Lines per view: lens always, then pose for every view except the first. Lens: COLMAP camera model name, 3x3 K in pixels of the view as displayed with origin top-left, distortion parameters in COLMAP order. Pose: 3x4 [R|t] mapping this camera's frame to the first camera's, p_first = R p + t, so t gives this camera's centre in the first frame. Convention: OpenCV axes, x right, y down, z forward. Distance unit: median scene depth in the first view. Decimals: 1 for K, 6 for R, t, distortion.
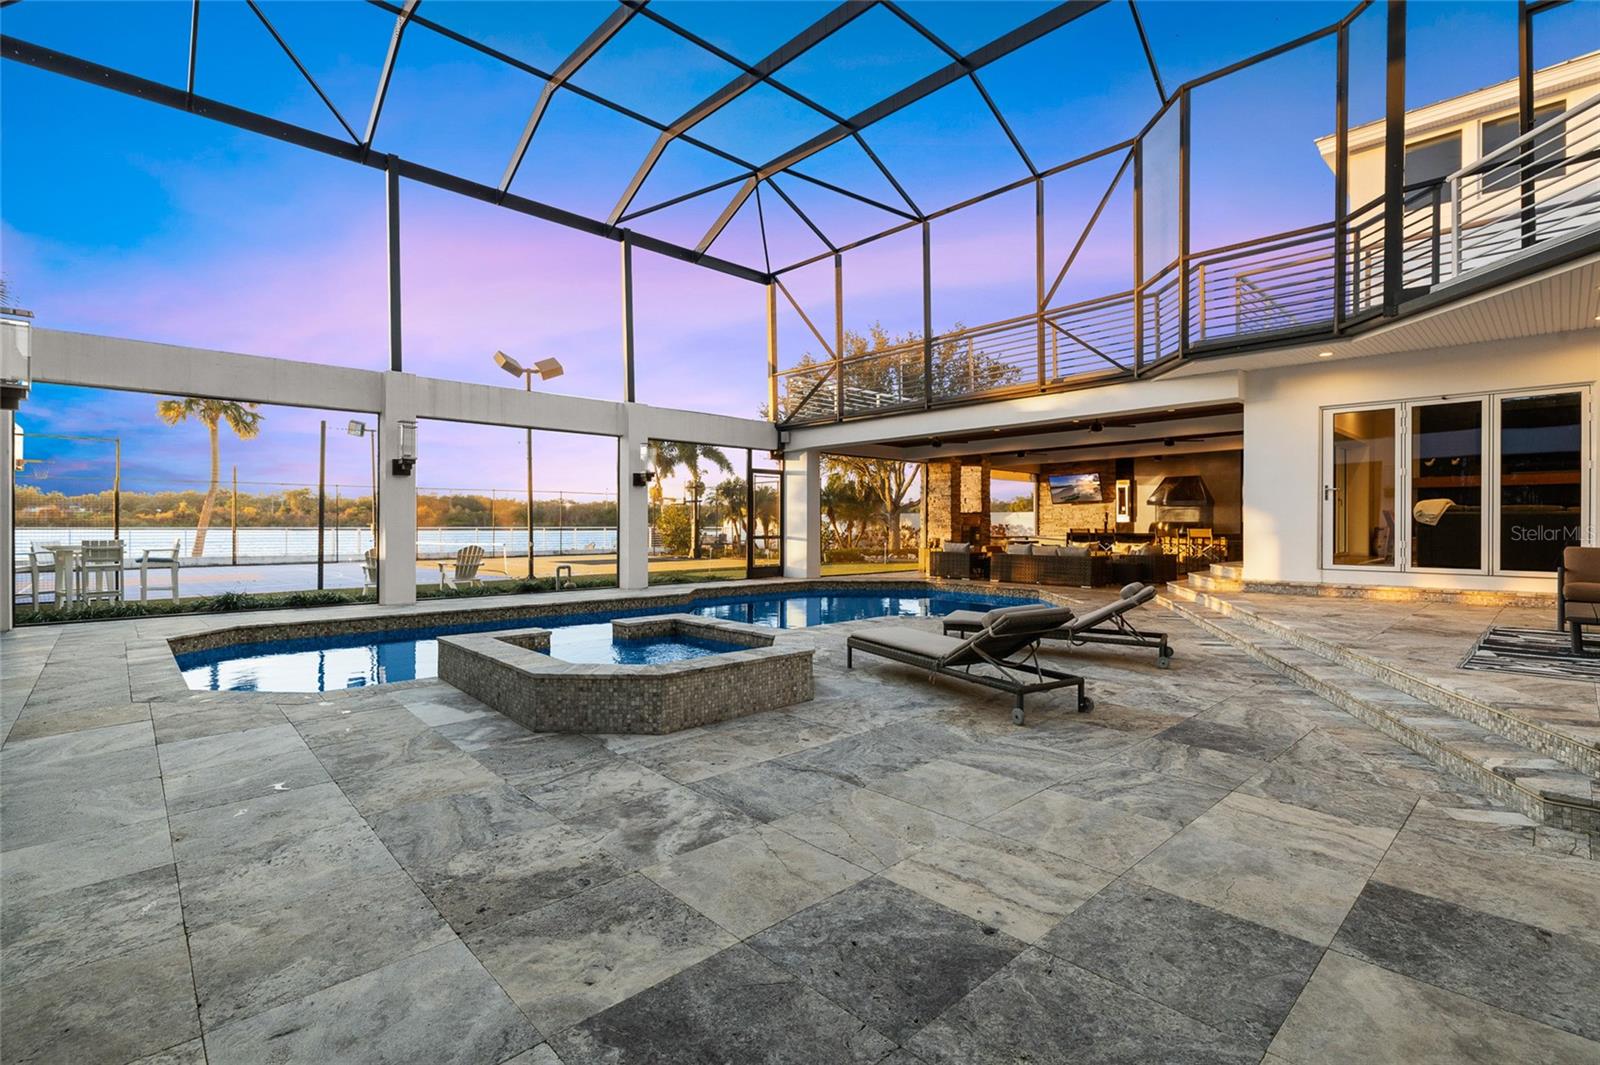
lens RADIAL K [[732.4, 0, 800.9], [0, 732.4, 527.7], [0, 0, 1]] dist [-0.006117, -0.000068]
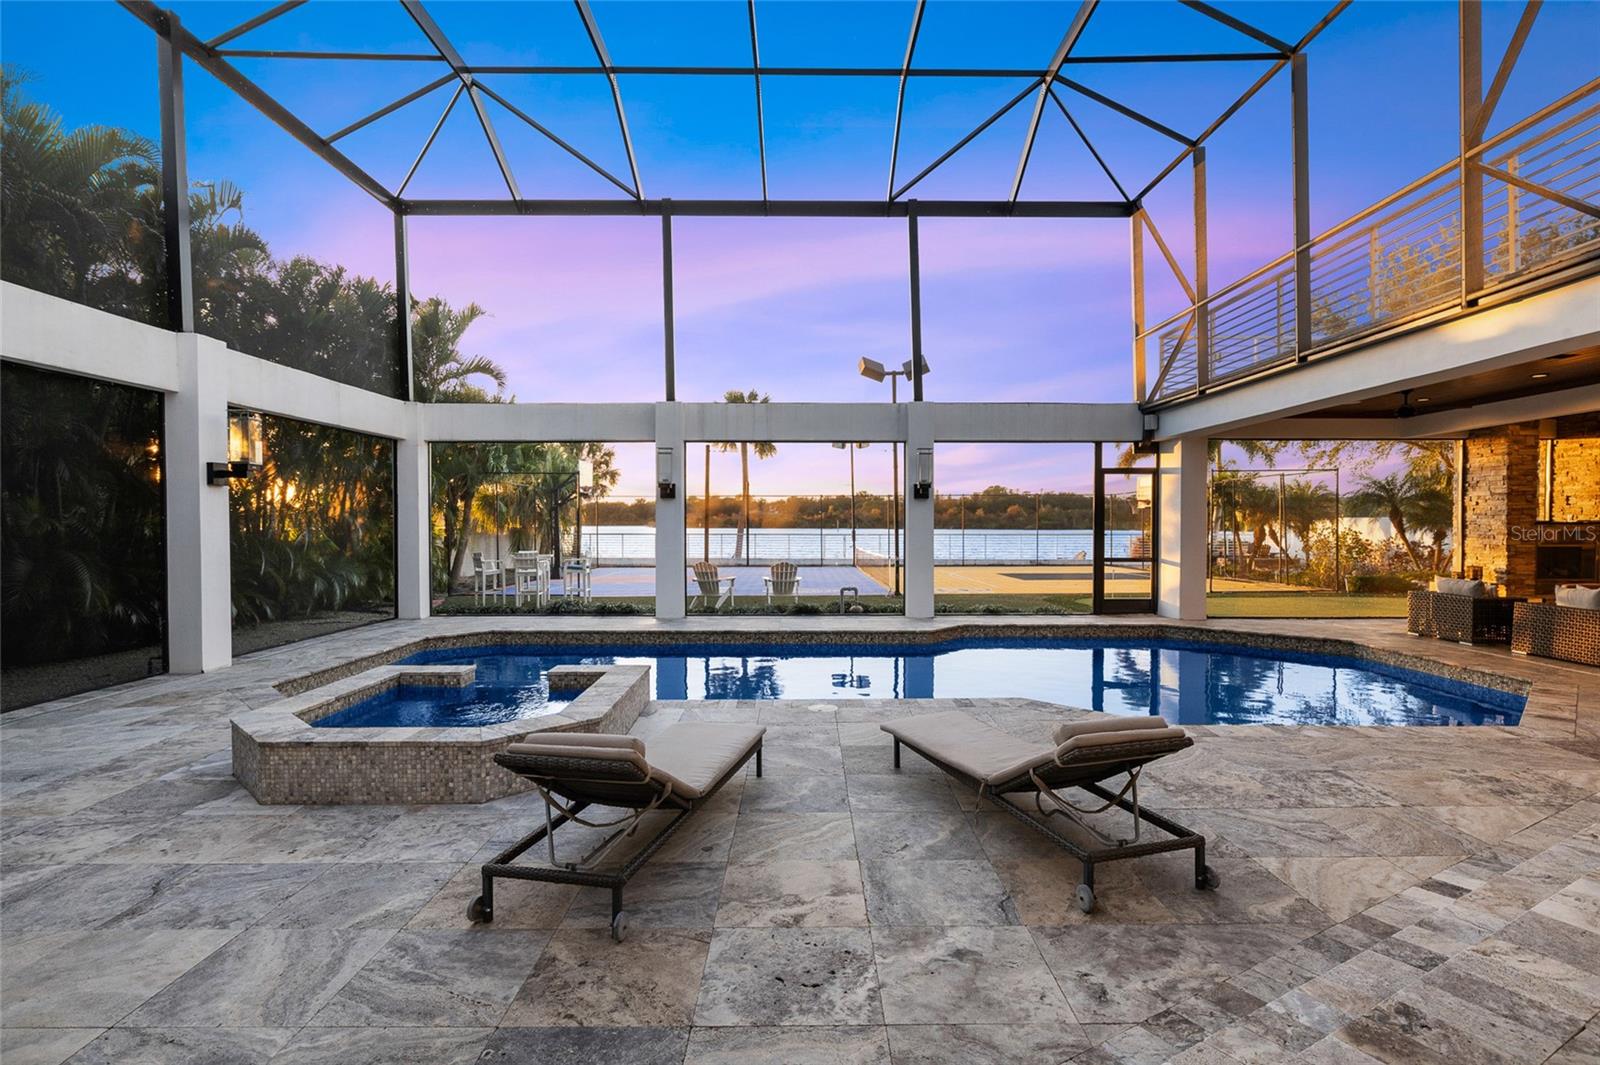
lens RADIAL K [[801.3, 0, 800.5], [0, 801.3, 536.3], [0, 0, 1]] dist [-0.003360, 0.000992]
pose [[0.730732, 0.009109, -0.682603, 0.440178], [-0.000548, 0.999918, 0.012758, -0.034307], [0.682664, -0.008948, 0.730678, 0.307372]]
